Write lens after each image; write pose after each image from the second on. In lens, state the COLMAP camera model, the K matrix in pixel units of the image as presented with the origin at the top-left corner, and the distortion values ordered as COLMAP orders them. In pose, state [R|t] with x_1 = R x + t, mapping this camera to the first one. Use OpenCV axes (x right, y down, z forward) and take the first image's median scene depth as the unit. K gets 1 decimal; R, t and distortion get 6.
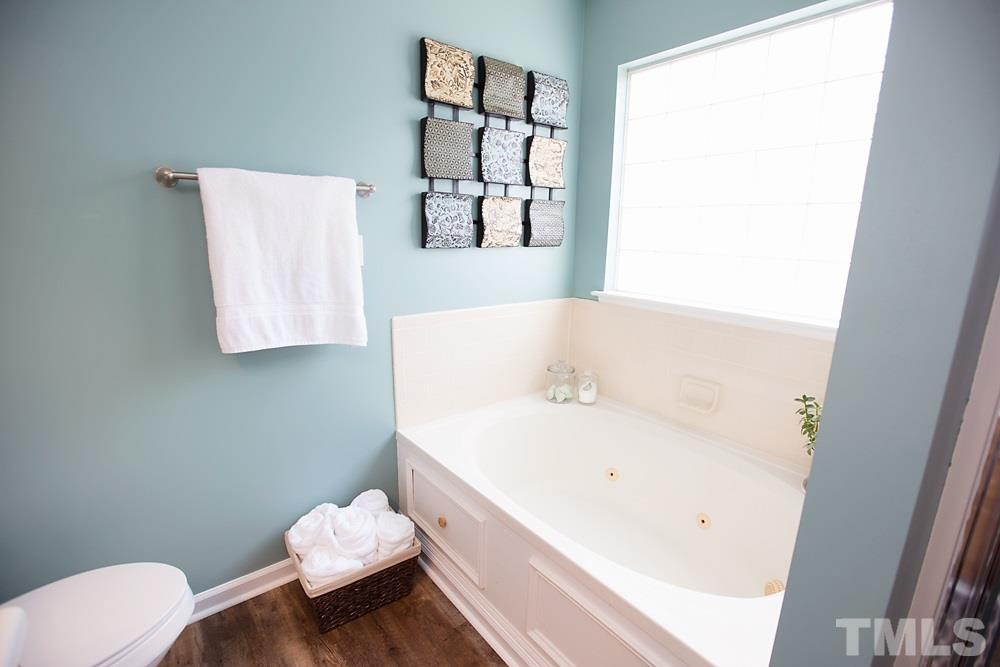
lens RADIAL K [[454.8, 0, 496.8], [0, 454.8, 333.5], [0, 0, 1]] dist [-0.066058, 0.025677]
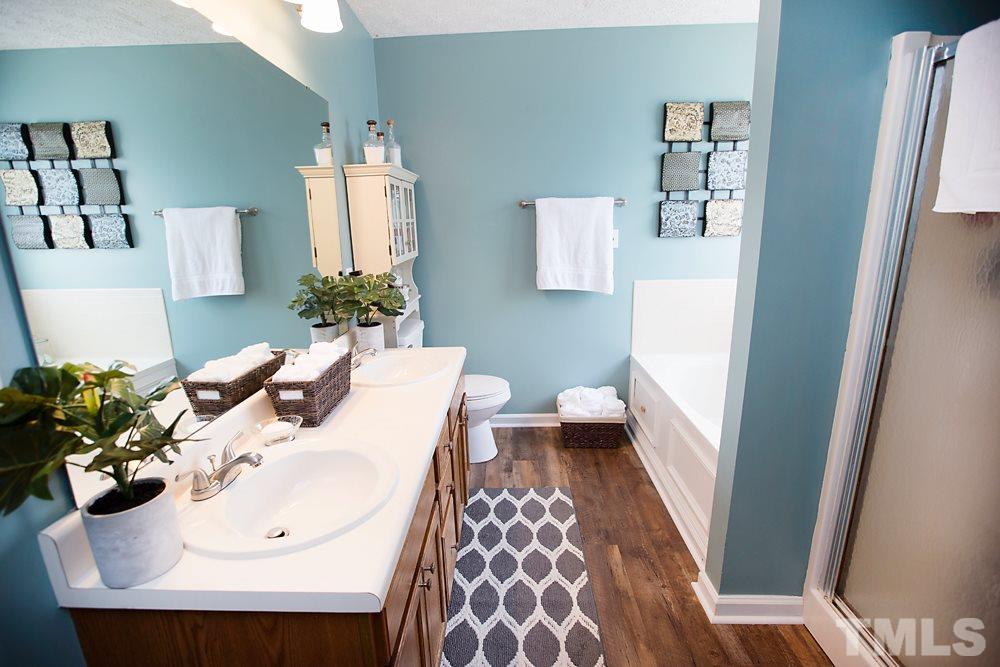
lens RADIAL K [[454.4, 0, 501.9], [0, 454.4, 329.8], [0, 0, 1]] dist [-0.044561, 0.012022]
pose [[0.762255, 0.111439, -0.637612, 0.465643], [-0.109054, 0.993097, 0.043197, 0.122393], [0.638024, 0.036607, 0.769146, -0.534695]]
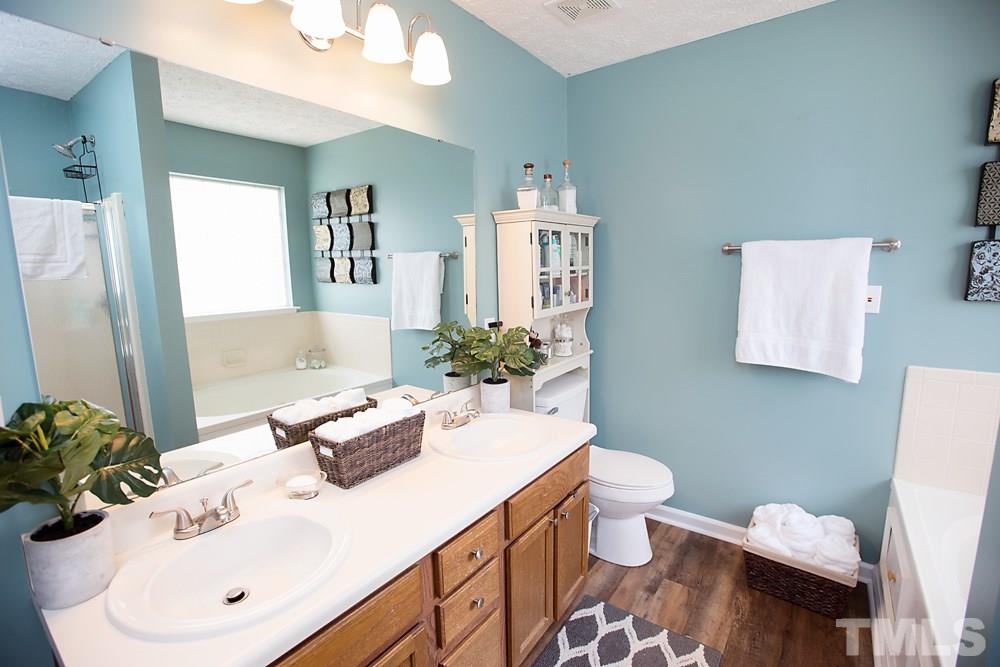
lens RADIAL K [[454.8, 0, 496.8], [0, 454.8, 333.5], [0, 0, 1]] dist [-0.066058, 0.025677]
pose [[0.250582, 0.121134, -0.960487, 0.488537], [-0.197216, 0.977723, 0.071856, 0.004760], [0.947795, 0.171417, 0.268889, -0.153053]]
